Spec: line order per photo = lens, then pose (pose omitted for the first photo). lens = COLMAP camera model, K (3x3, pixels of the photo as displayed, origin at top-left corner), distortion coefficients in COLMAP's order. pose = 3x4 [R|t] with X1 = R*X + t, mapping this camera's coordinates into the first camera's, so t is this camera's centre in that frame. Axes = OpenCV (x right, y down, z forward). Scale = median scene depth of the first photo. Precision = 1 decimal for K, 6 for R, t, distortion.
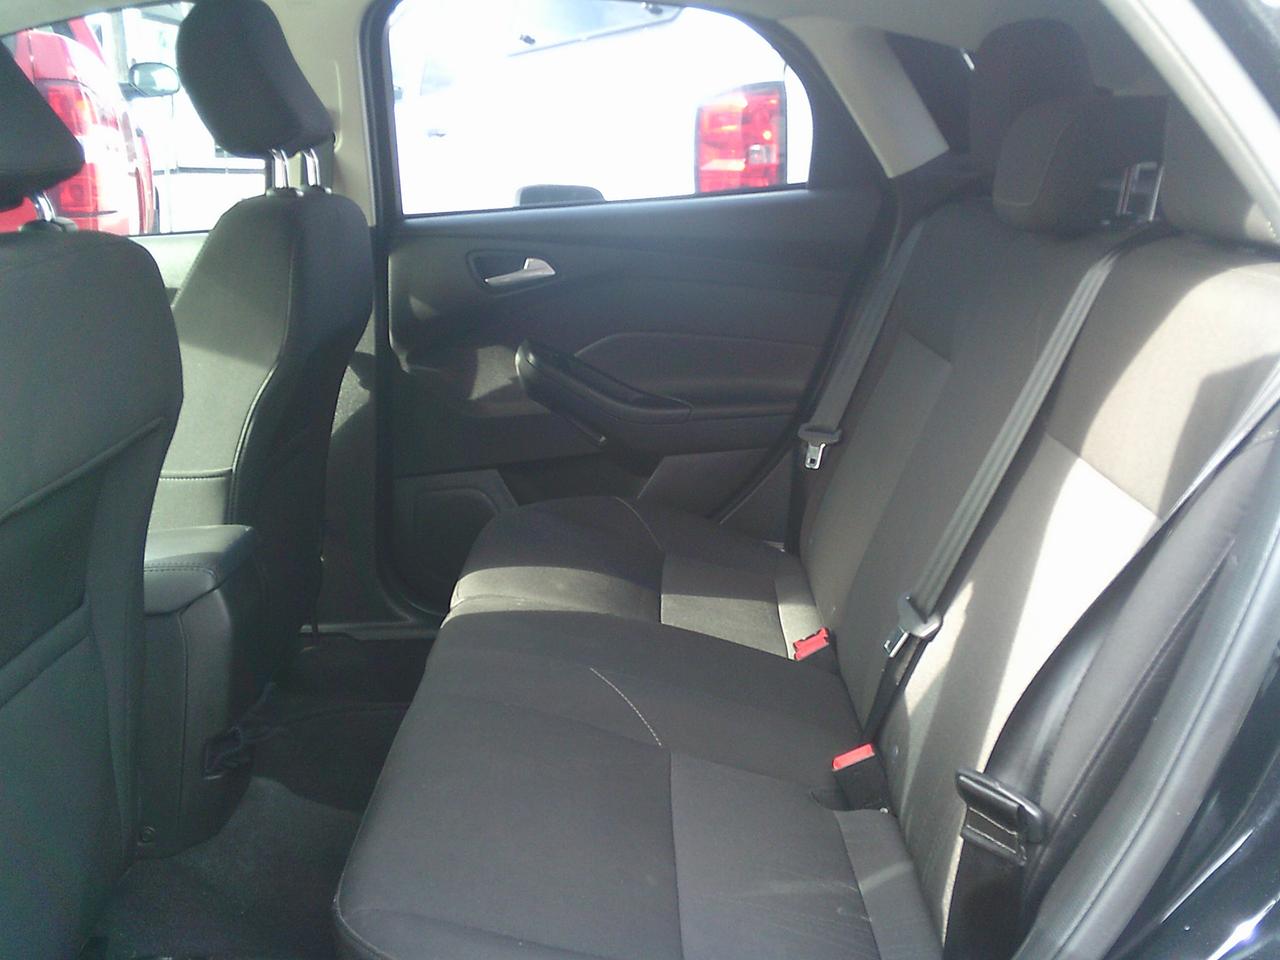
lens RADIAL K [[1286.1, 0, 640.1], [0, 1286.1, 543.0], [0, 0, 1]] dist [0.049071, -0.032471]
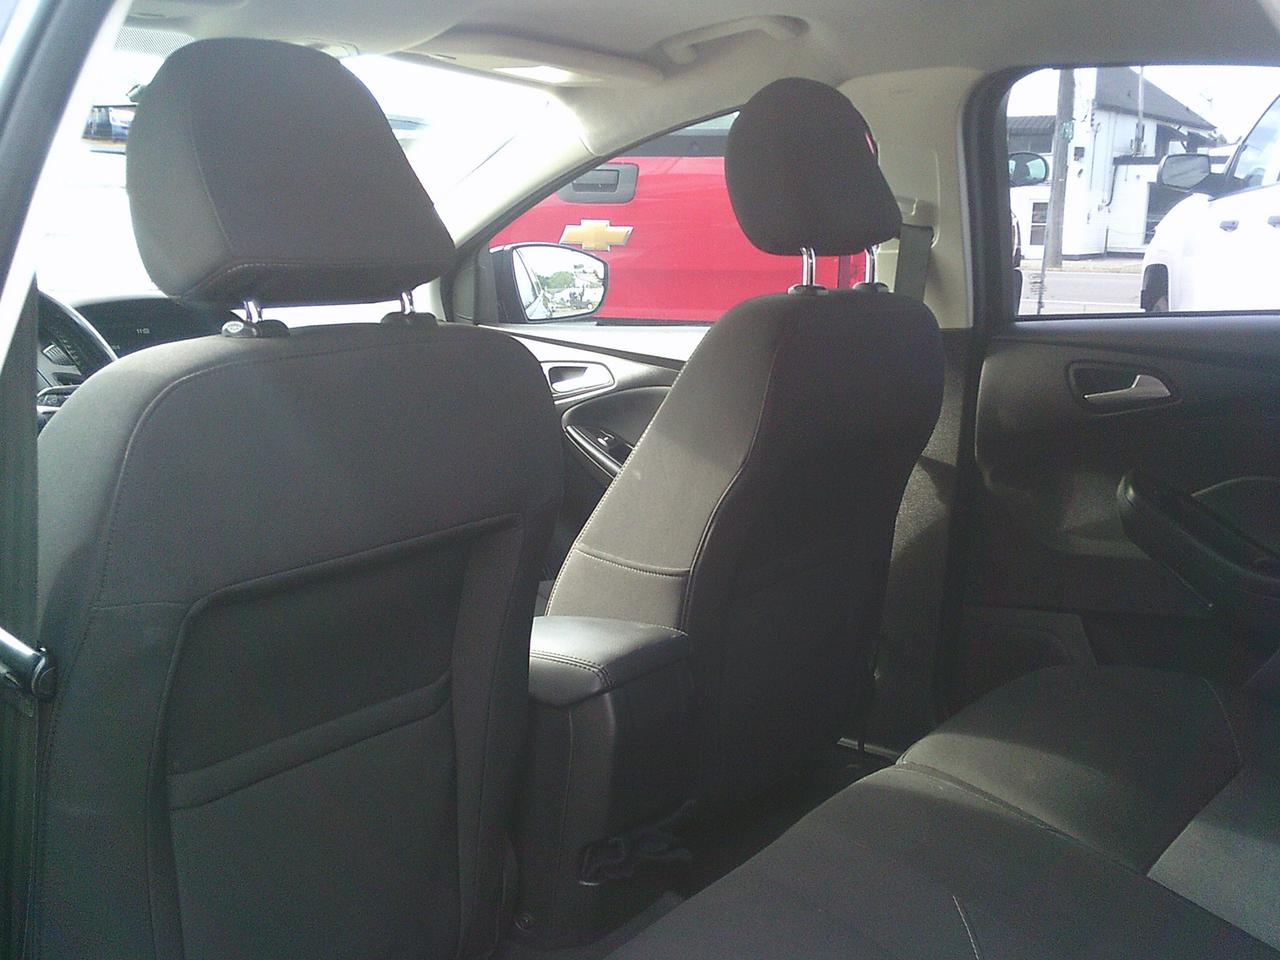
lens RADIAL K [[1286.1, 0, 640.1], [0, 1286.1, 543.0], [0, 0, 1]] dist [0.049071, -0.032471]
pose [[0.802785, 0.156121, -0.575468, 0.152448], [-0.191287, 0.981534, -0.000564, -0.052633], [0.564753, 0.110532, 0.817824, 0.147763]]
